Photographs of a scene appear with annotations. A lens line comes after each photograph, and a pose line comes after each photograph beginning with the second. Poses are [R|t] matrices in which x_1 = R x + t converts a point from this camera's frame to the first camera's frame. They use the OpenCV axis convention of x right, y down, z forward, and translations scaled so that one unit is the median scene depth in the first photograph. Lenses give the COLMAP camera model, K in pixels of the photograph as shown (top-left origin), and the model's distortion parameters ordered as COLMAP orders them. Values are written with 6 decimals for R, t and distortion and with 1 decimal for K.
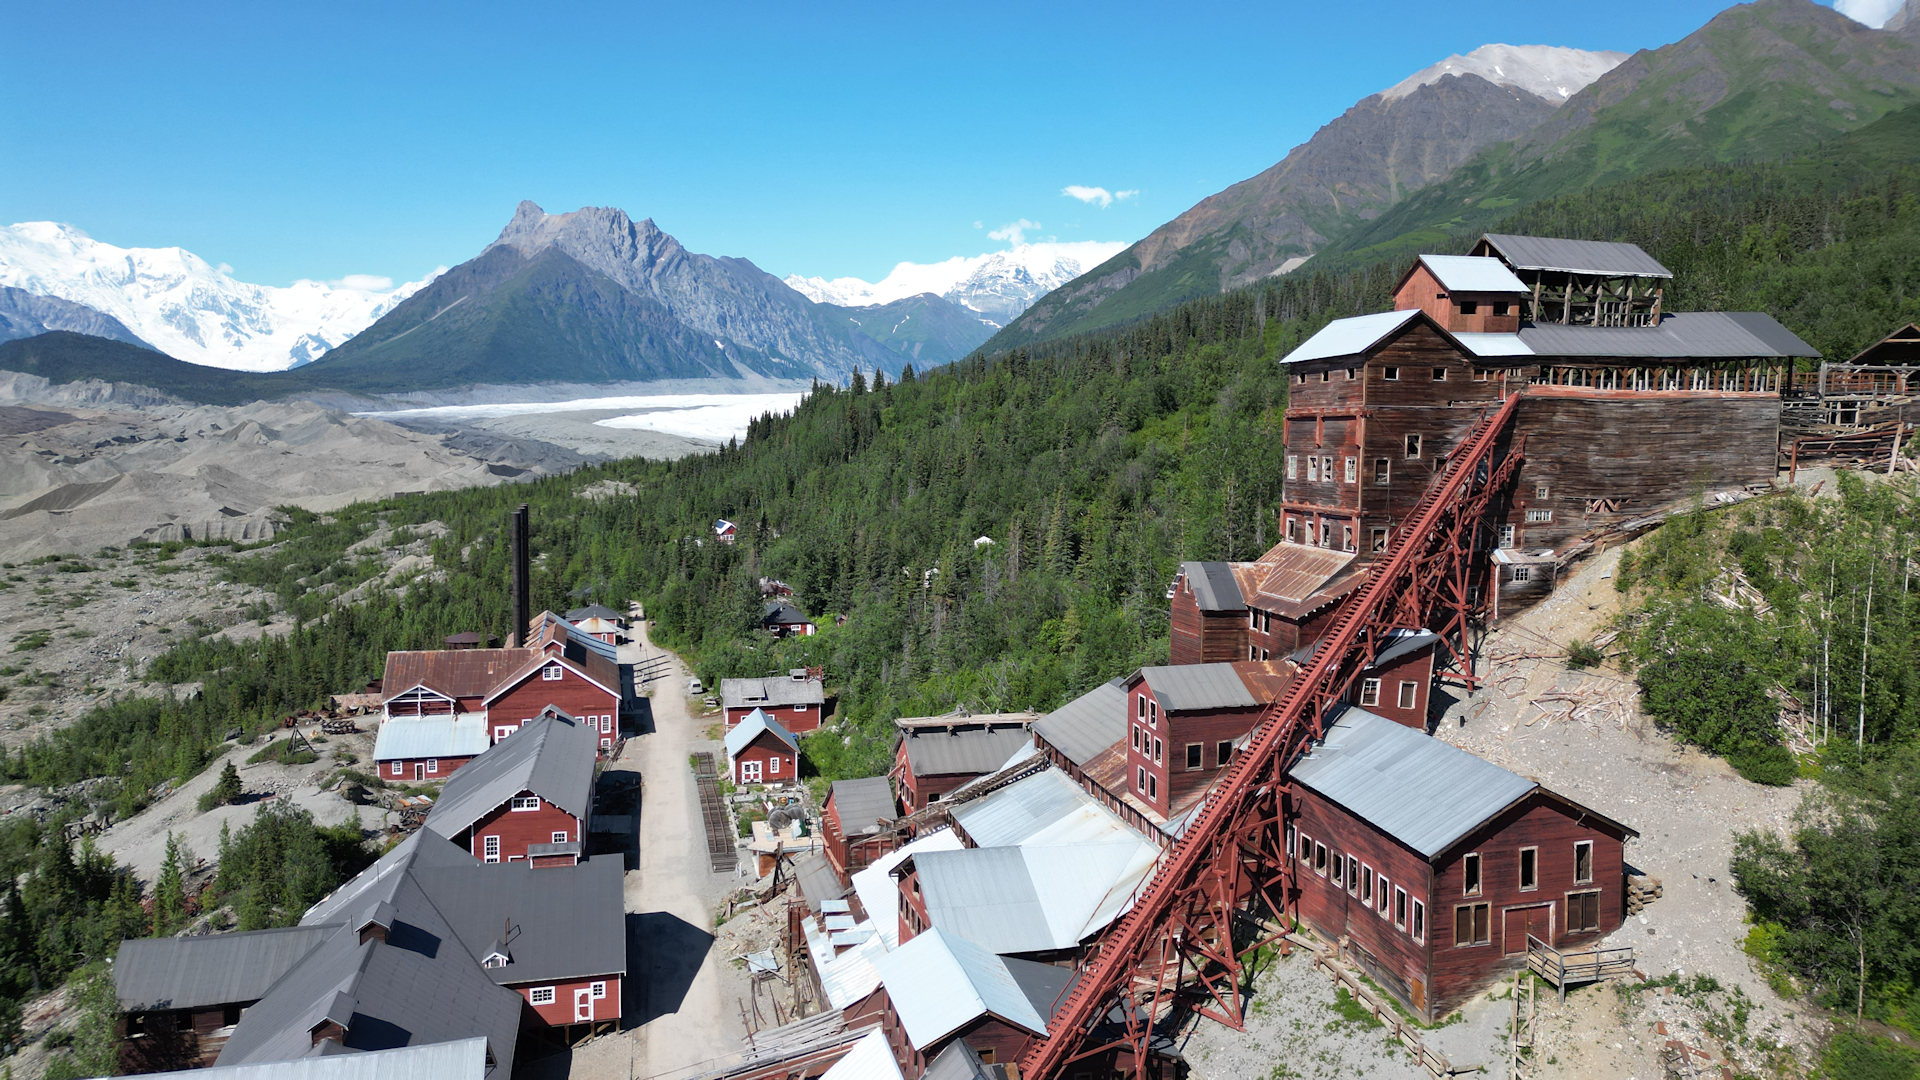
lens RADIAL K [[1341.1, 0, 957.6], [0, 1341.1, 530.2], [0, 0, 1]] dist [0.068016, -0.054210]
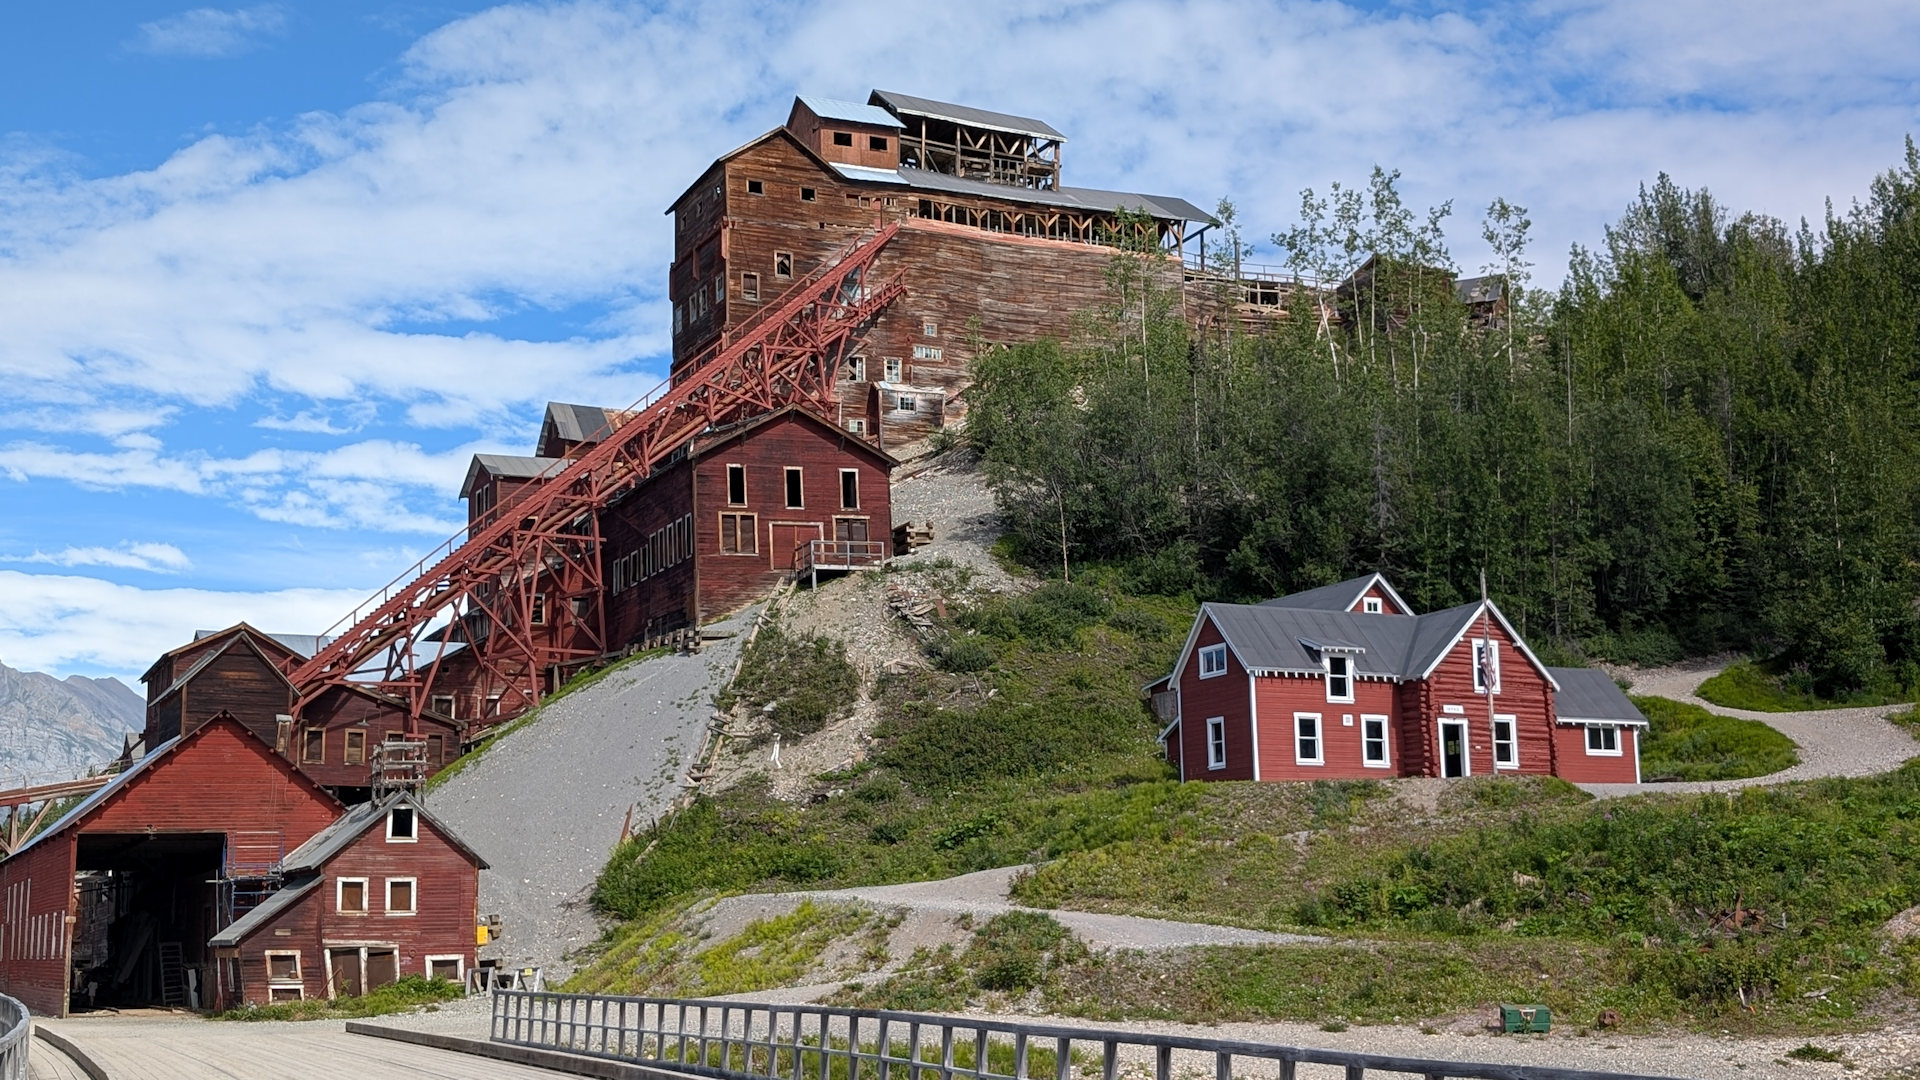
lens RADIAL K [[2329.0, 0, 956.5], [0, 2329.0, 540.6], [0, 0, 1]] dist [0.004830, 0.000000]
pose [[0.980039, 0.002860, 0.198785, 0.129112], [0.046581, 0.968760, -0.243588, 0.505269], [-0.193271, 0.247985, 0.949289, -0.494247]]
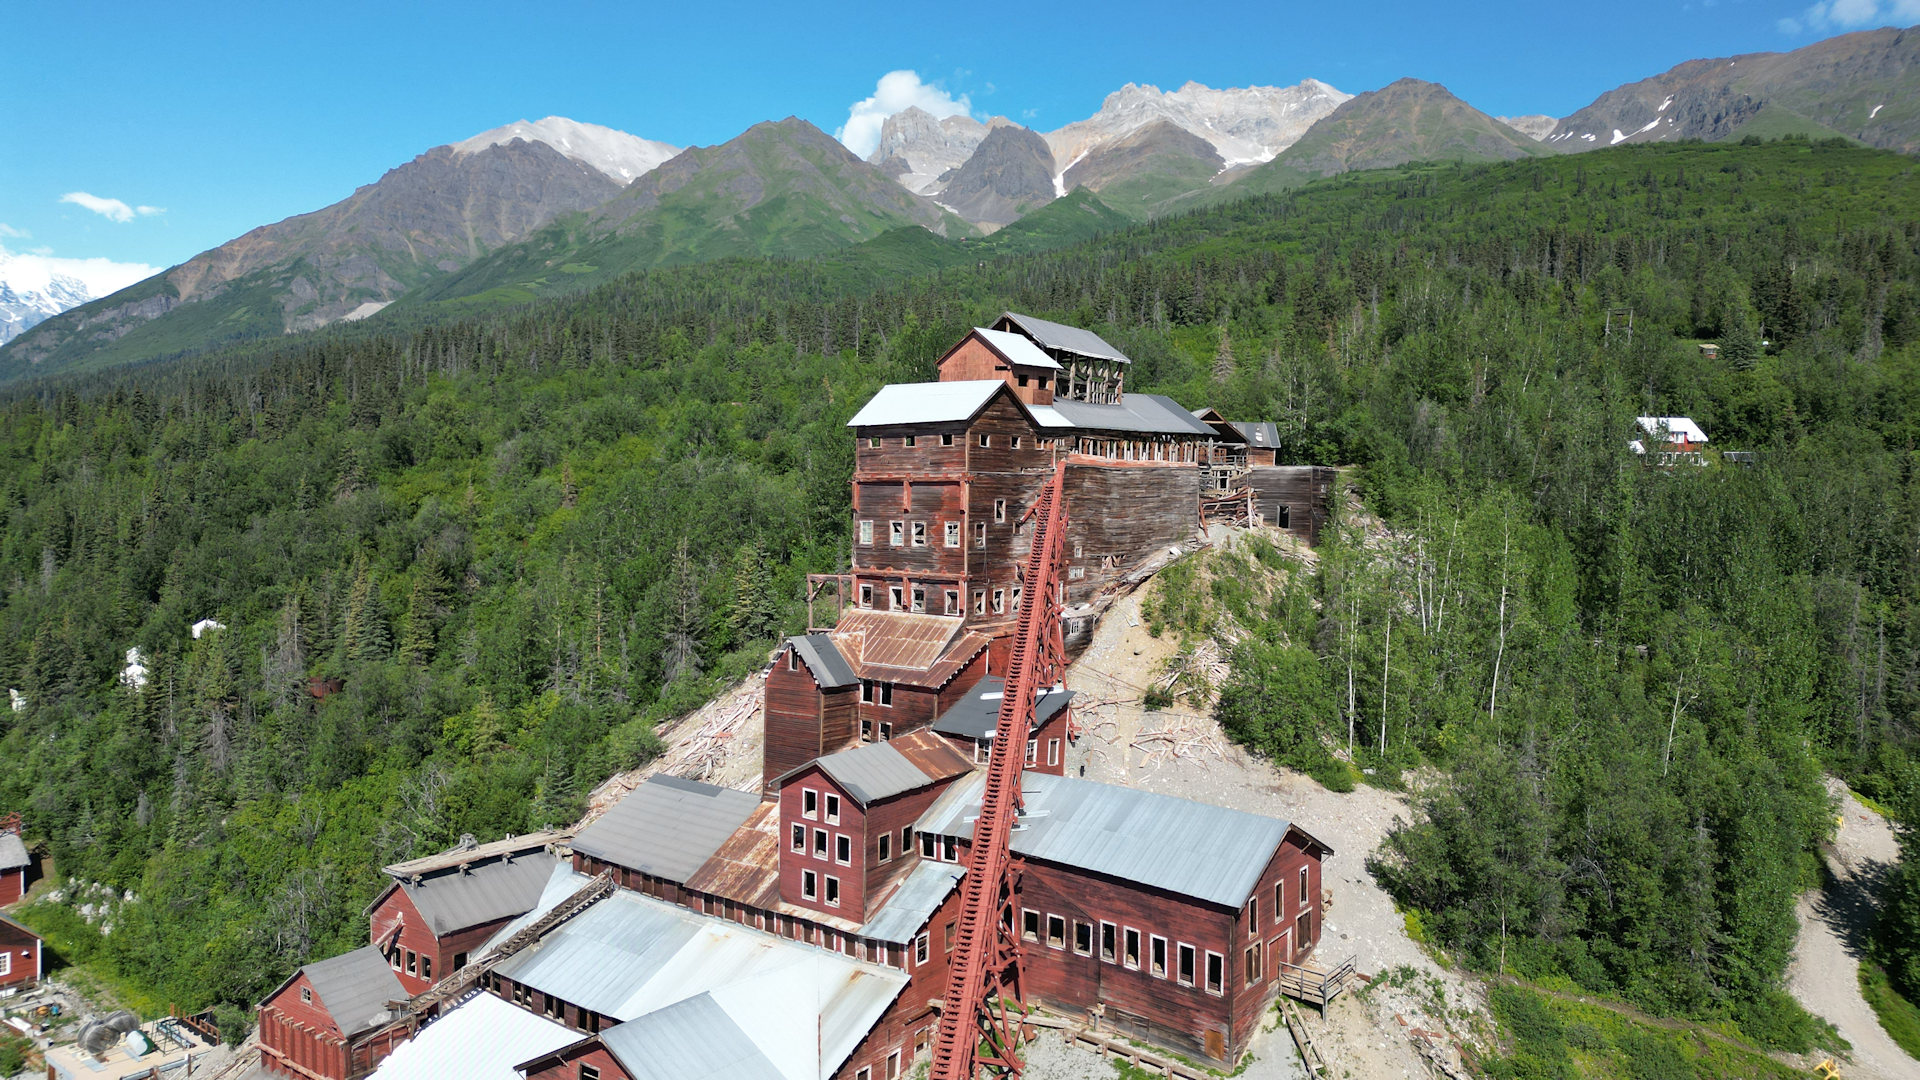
lens RADIAL K [[1341.1, 0, 968.4], [0, 1341.1, 520.1], [0, 0, 1]] dist [0.068016, -0.054210]
pose [[0.790669, -0.015148, 0.612056, -0.301411], [0.044196, 0.998498, -0.032381, -0.021778], [-0.610646, 0.052653, 0.790151, 0.194665]]
